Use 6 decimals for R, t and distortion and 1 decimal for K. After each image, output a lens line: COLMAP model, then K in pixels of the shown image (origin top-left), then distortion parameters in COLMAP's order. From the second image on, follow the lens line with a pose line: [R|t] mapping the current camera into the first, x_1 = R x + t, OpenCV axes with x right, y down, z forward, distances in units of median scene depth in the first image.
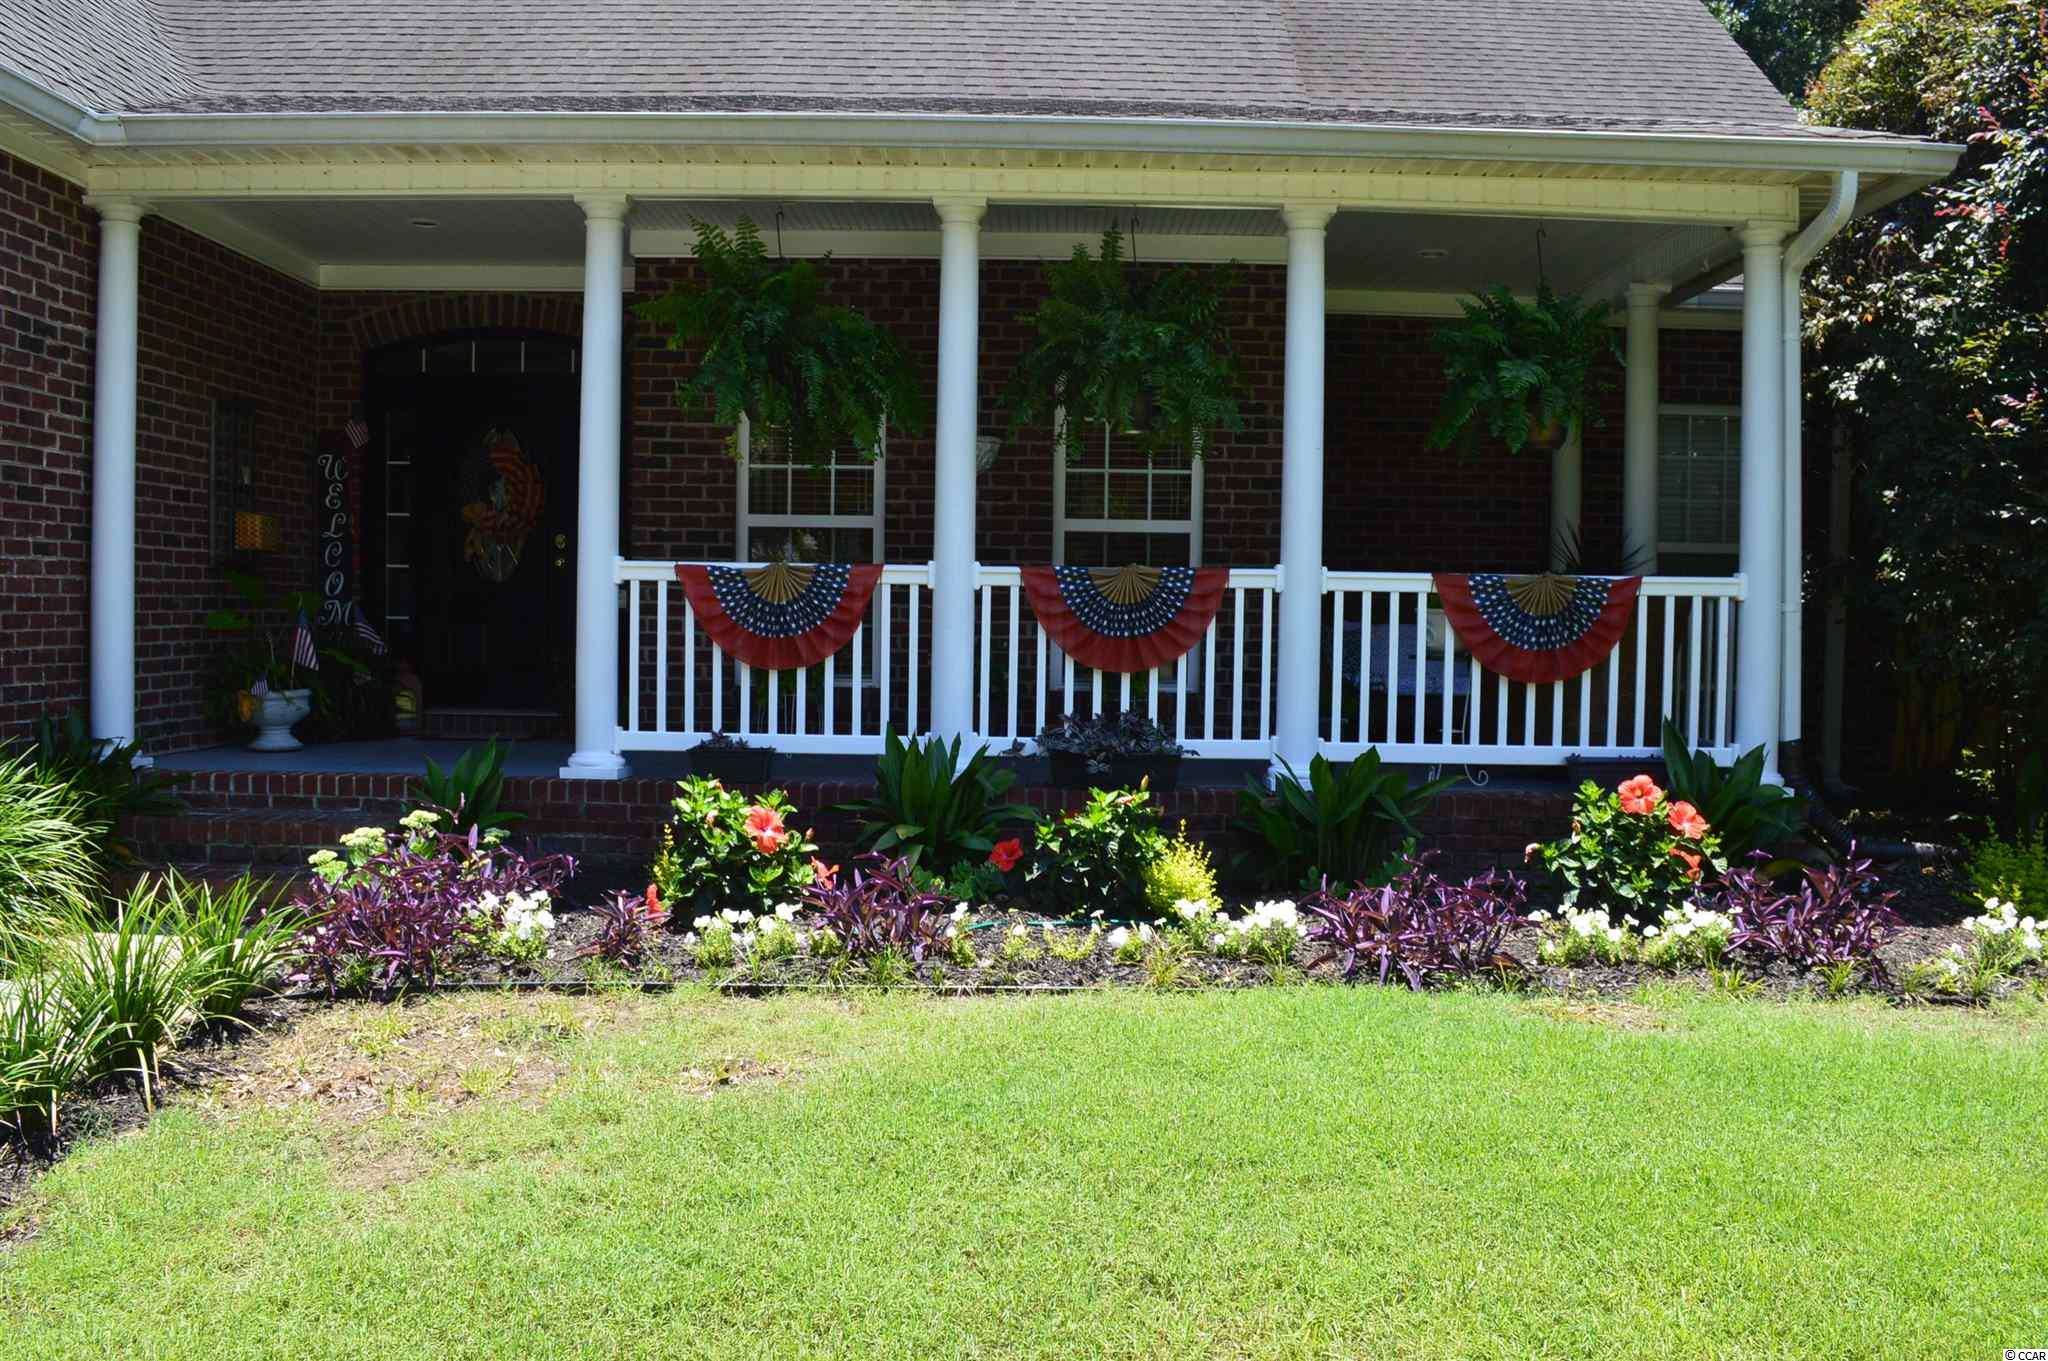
lens RADIAL K [[1598.7, 0, 1033.1], [0, 1598.7, 672.2], [0, 0, 1]] dist [-0.055481, -0.001437]
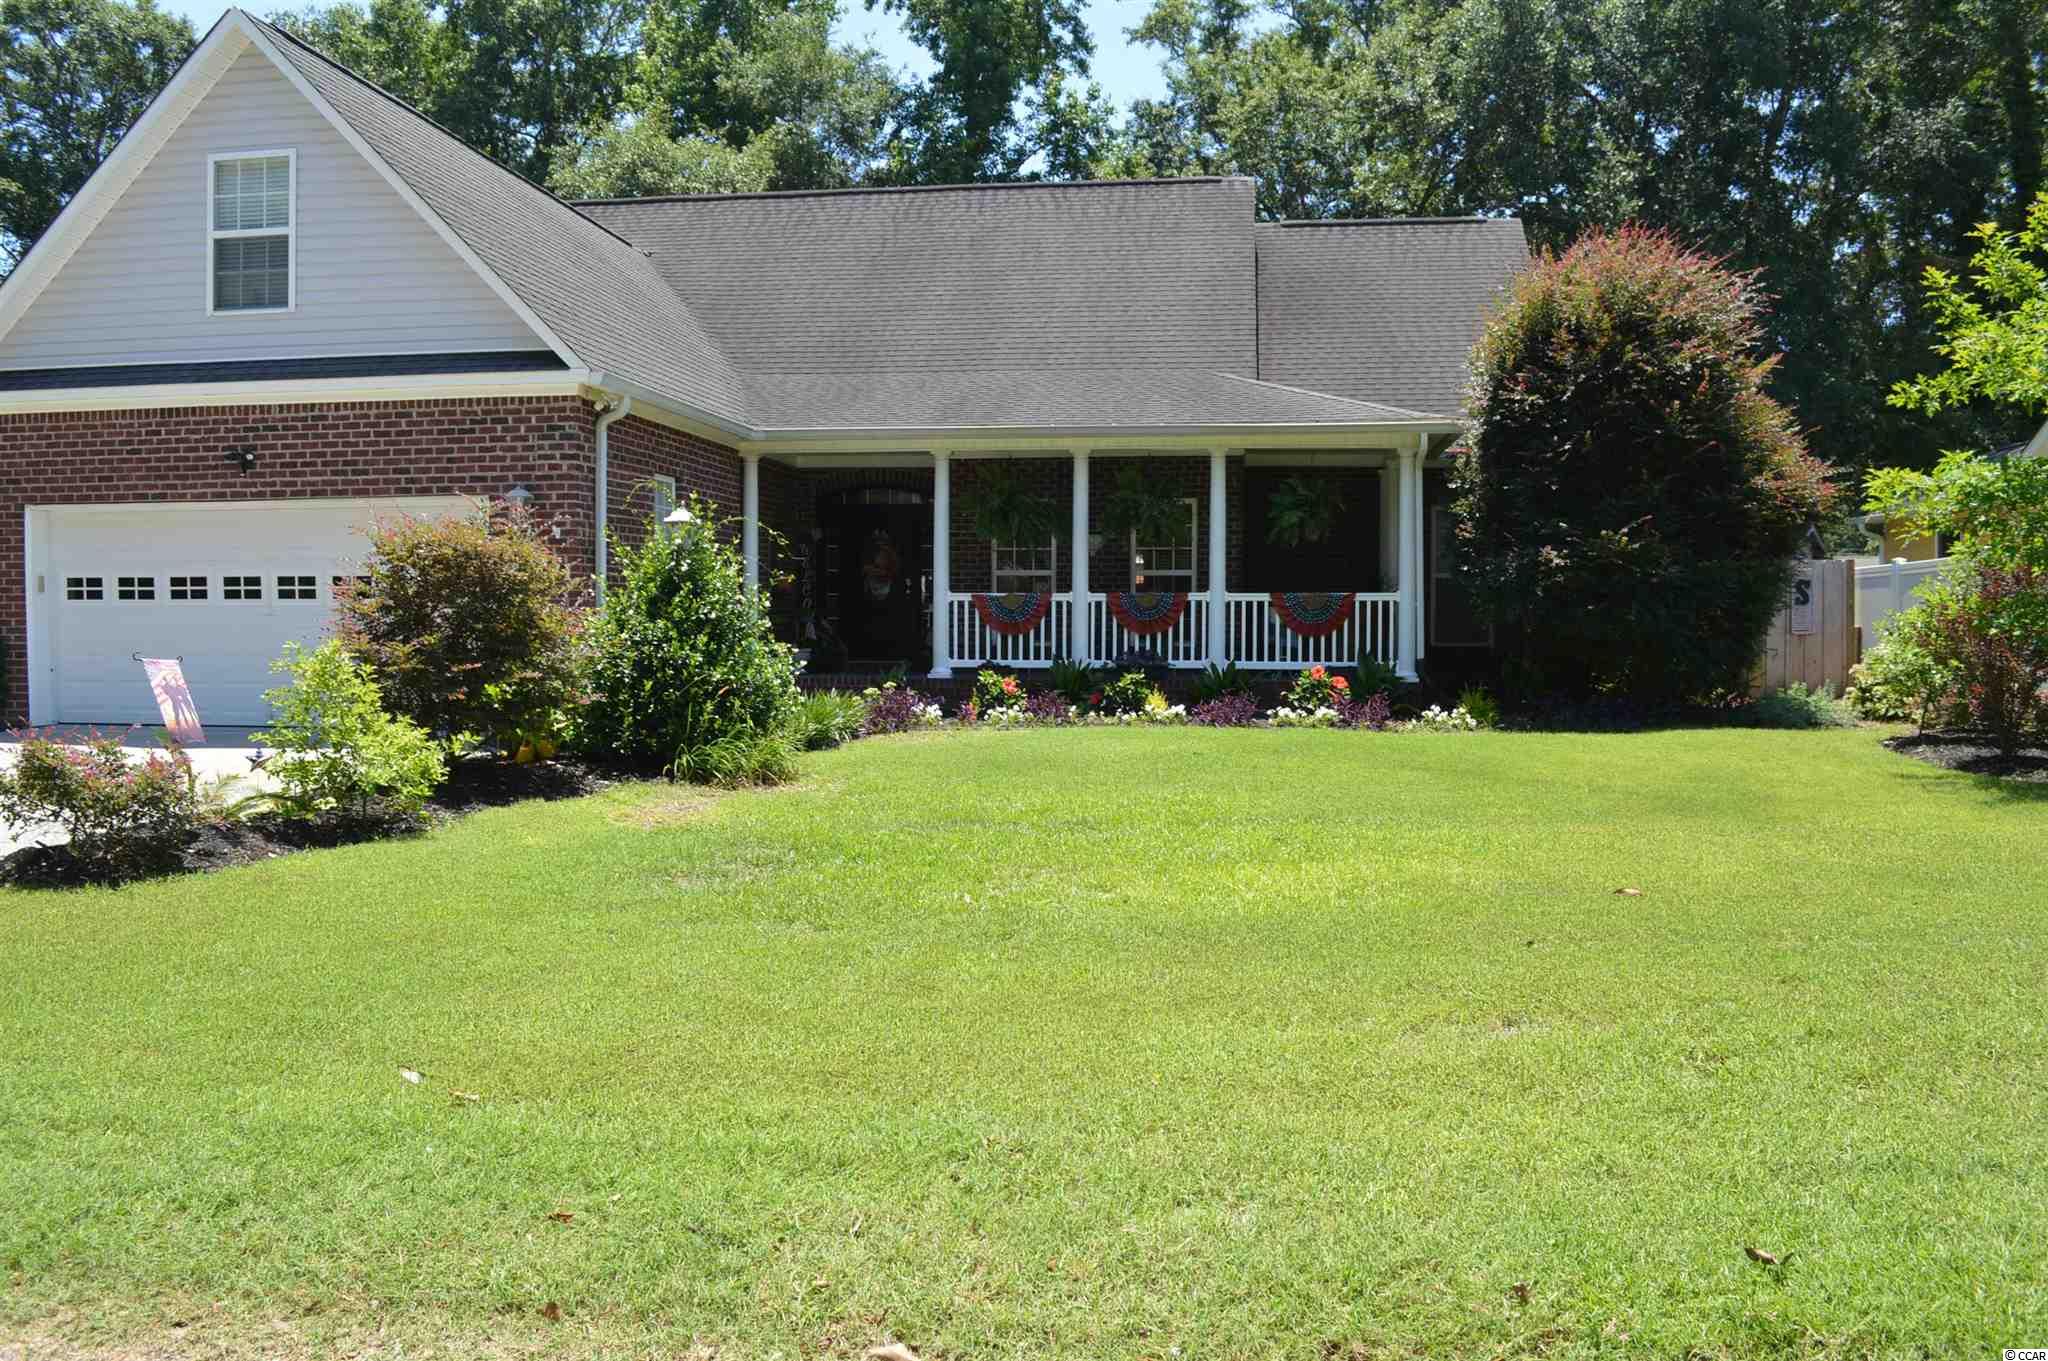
lens RADIAL K [[1598.7, 0, 1023.2], [0, 1598.7, 677.5], [0, 0, 1]] dist [-0.055481, -0.001437]
pose [[0.990417, -0.008913, -0.137823, 0.210626], [0.007938, 0.999939, -0.007624, 0.086034], [0.137883, 0.006457, 0.990428, -1.530489]]
